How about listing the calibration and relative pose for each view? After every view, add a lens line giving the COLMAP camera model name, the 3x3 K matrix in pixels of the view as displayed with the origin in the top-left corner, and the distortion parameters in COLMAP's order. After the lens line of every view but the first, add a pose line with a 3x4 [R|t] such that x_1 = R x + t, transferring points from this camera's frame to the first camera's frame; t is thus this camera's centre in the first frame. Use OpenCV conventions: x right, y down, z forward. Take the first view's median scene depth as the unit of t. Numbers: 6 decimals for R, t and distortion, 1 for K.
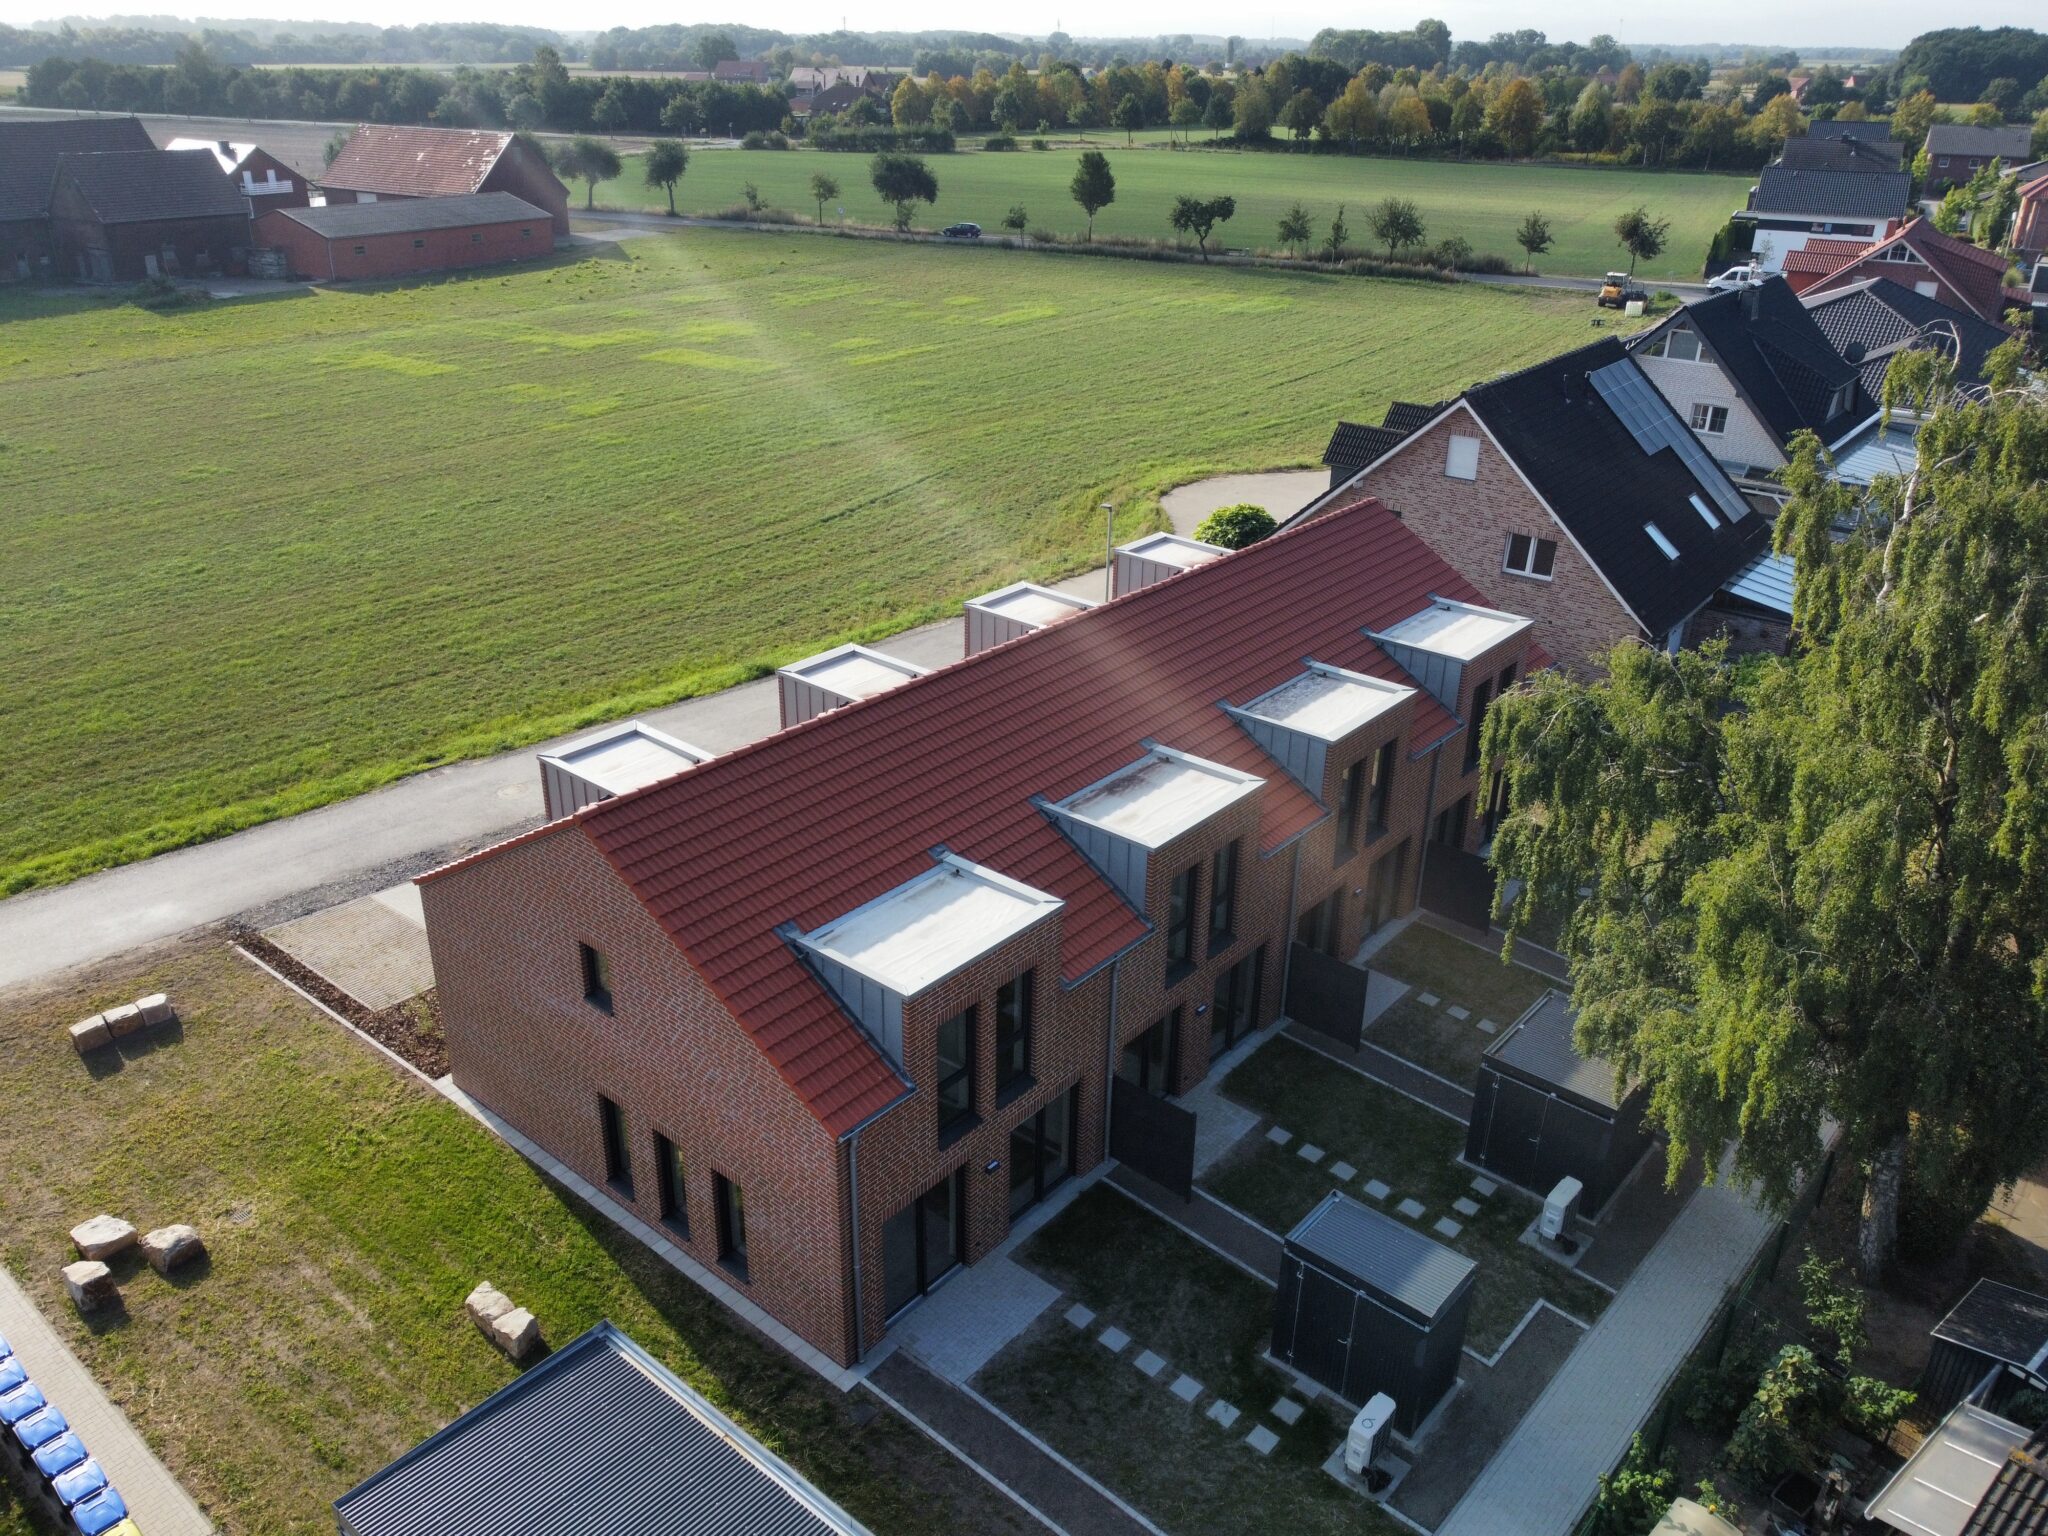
lens RADIAL K [[1516.9, 0, 1024.0], [0, 1516.9, 768.0], [0, 0, 1]] dist [-0.007539, 0.008374]
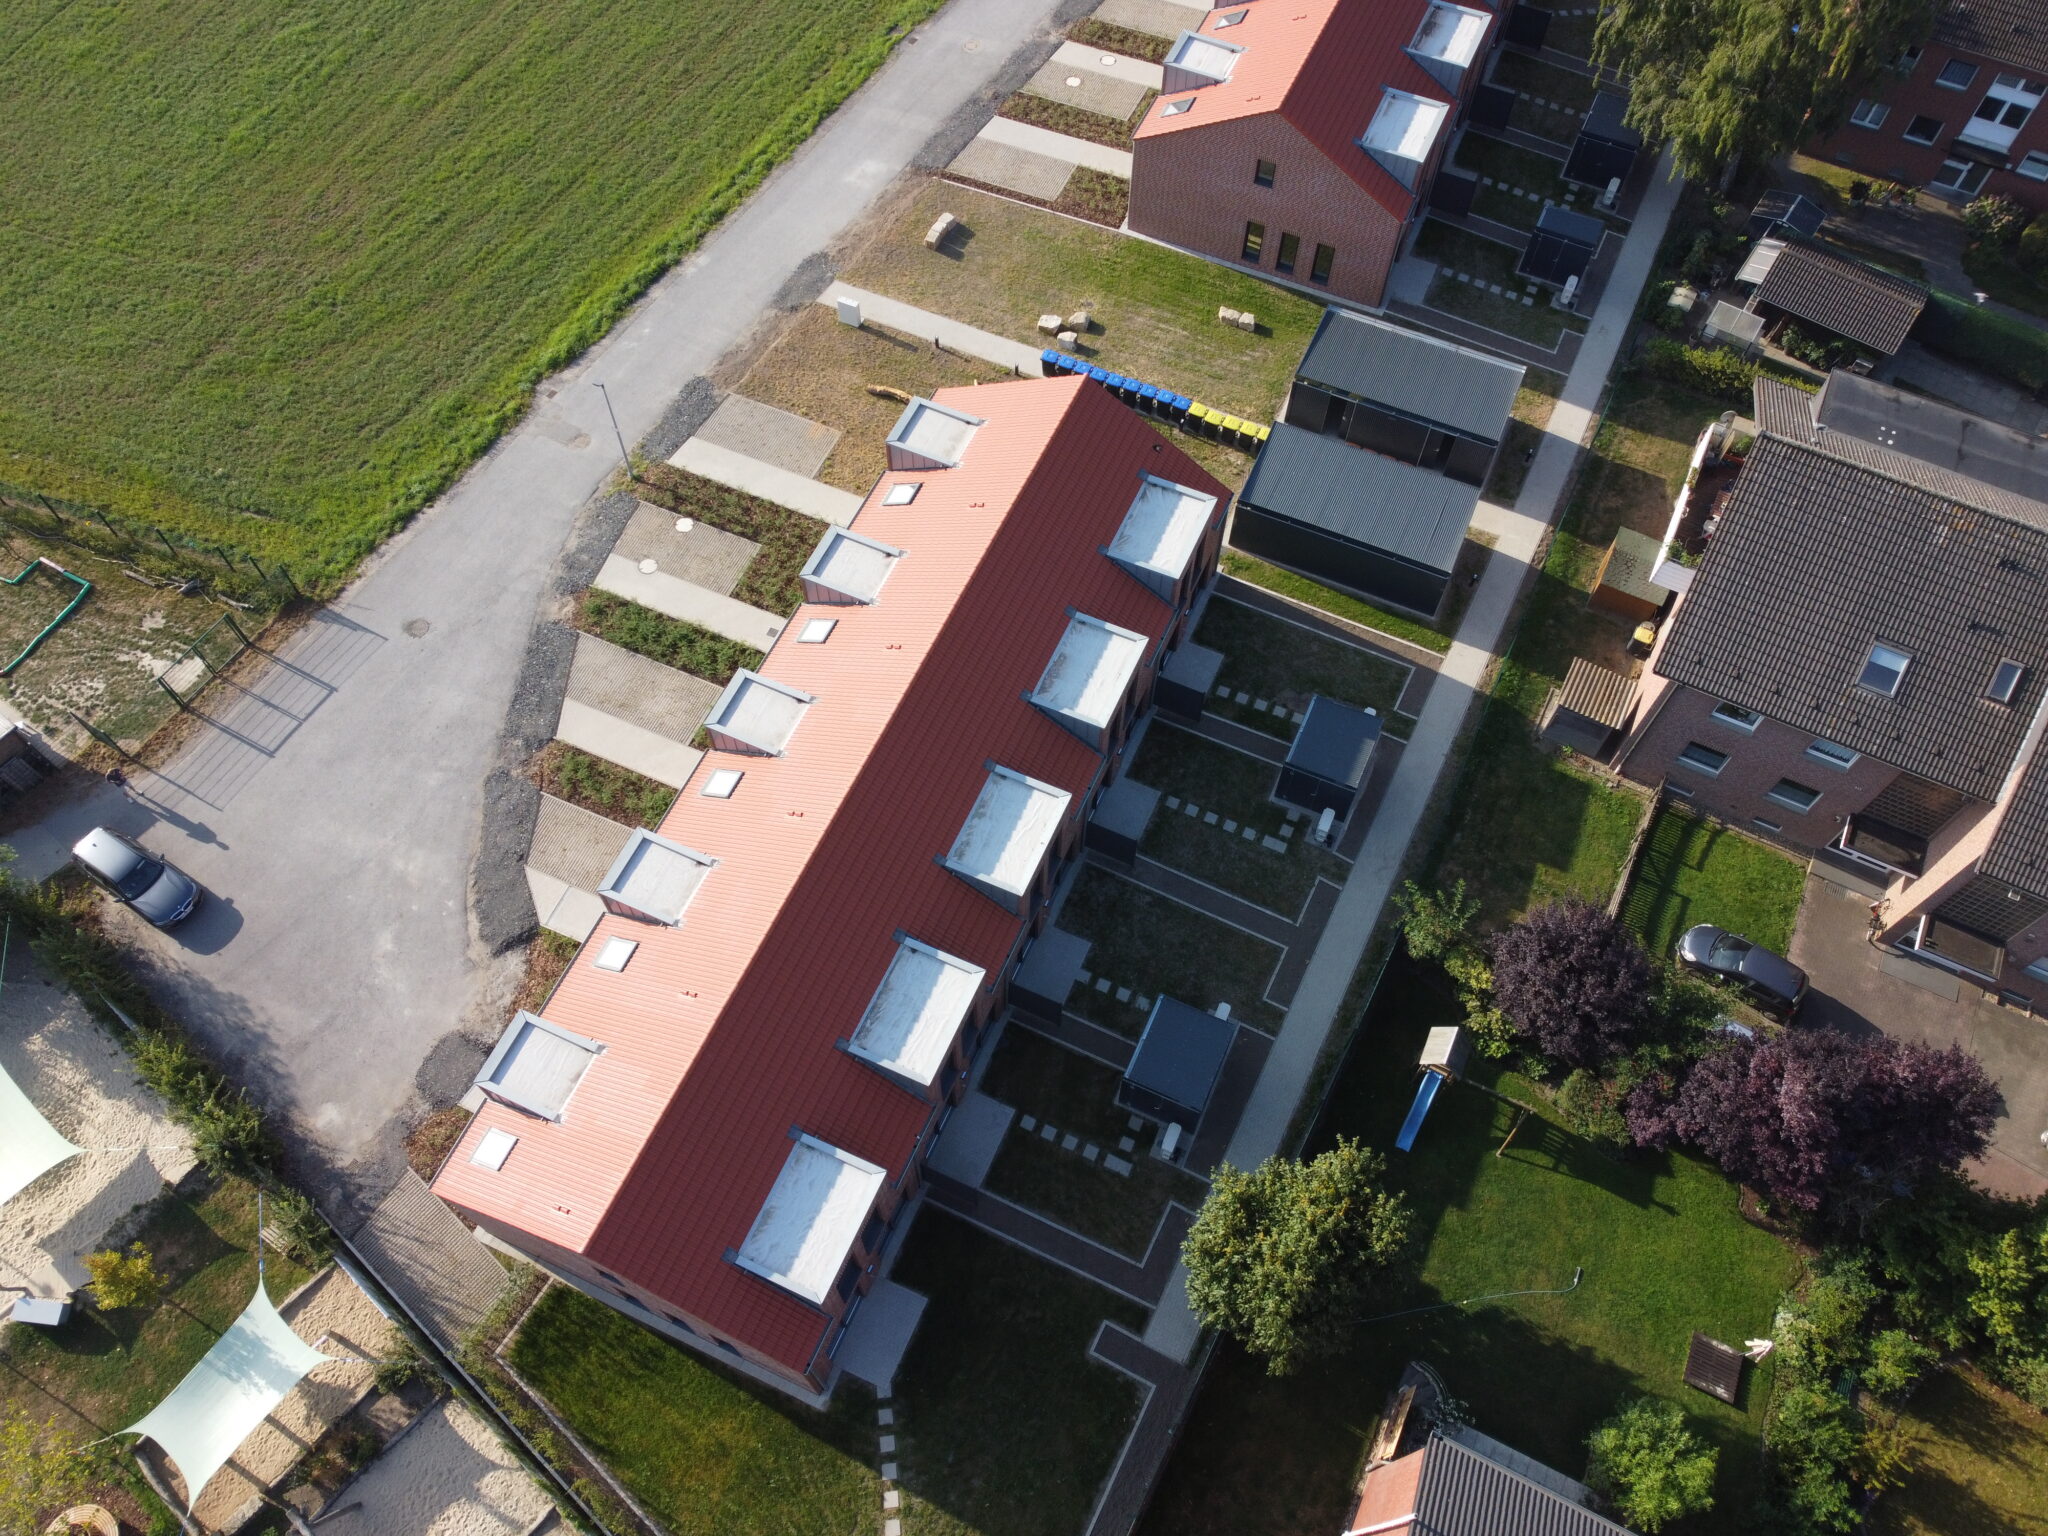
lens RADIAL K [[1519.3, 0, 1027.1], [0, 1519.3, 724.6], [0, 0, 1]] dist [-0.005006, 0.003516]
pose [[0.961414, -0.240471, 0.133629, -0.187028], [0.119963, 0.803581, 0.582981, -0.096309], [-0.247571, -0.544455, 0.801422, -0.206464]]
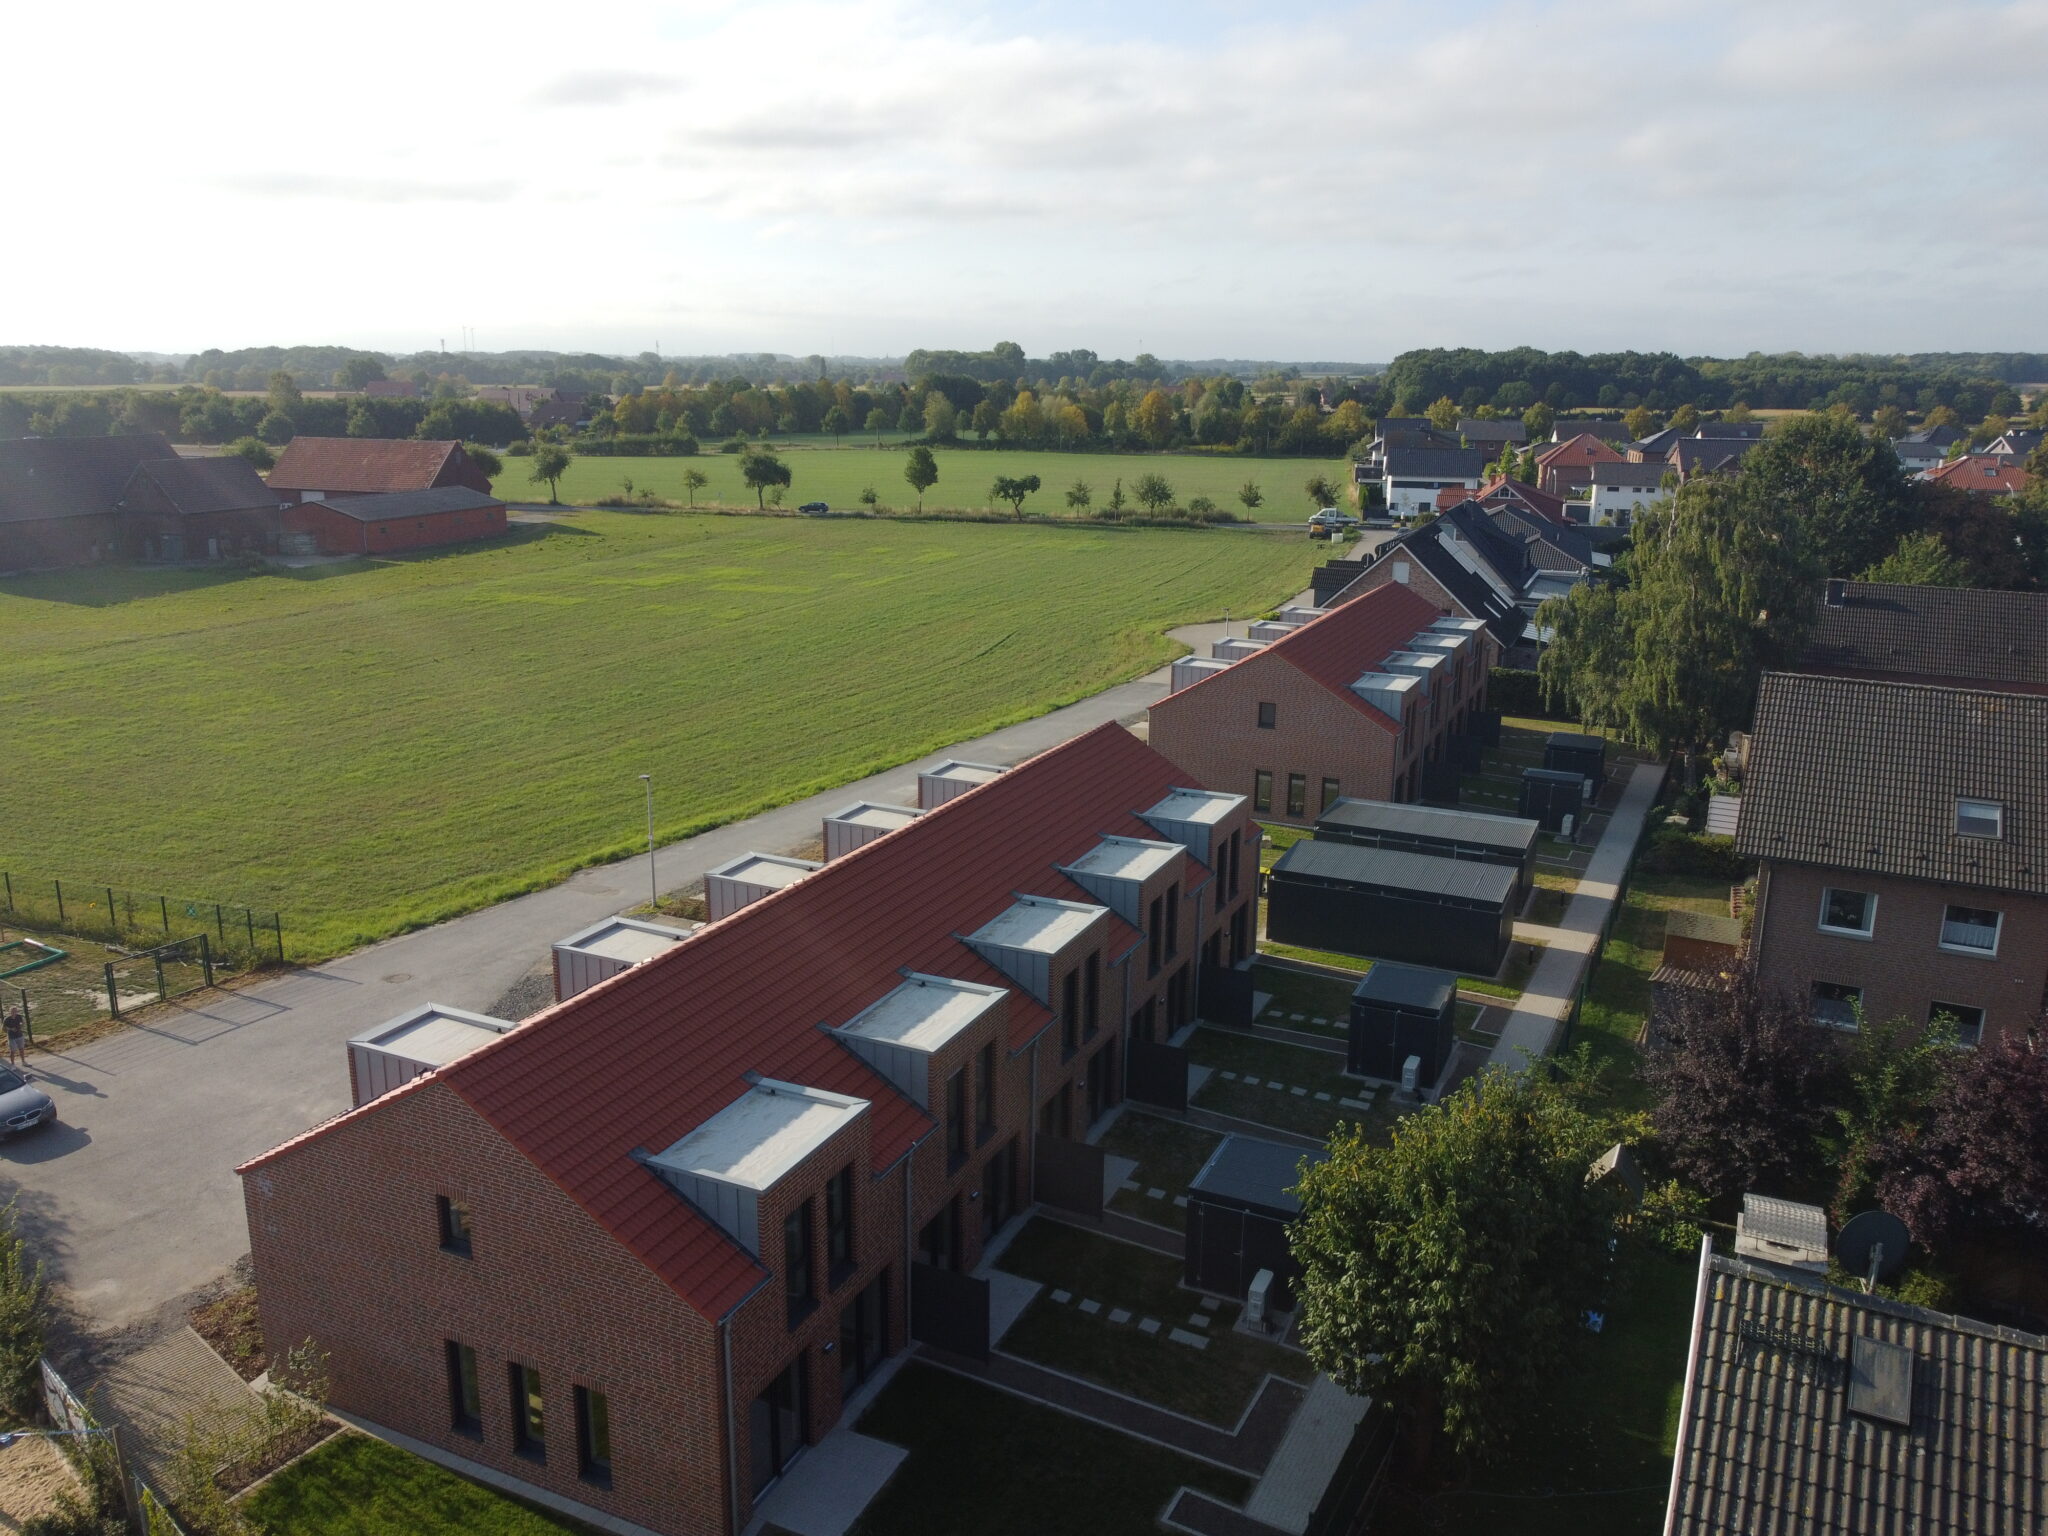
lens RADIAL K [[1516.9, 0, 1024.0], [0, 1516.9, 768.0], [0, 0, 1]] dist [-0.007539, 0.008374]
pose [[0.965543, -0.071645, 0.250188, -0.218815], [0.116206, 0.978888, -0.168151, 0.100453], [-0.232859, 0.191431, 0.953484, -0.227694]]
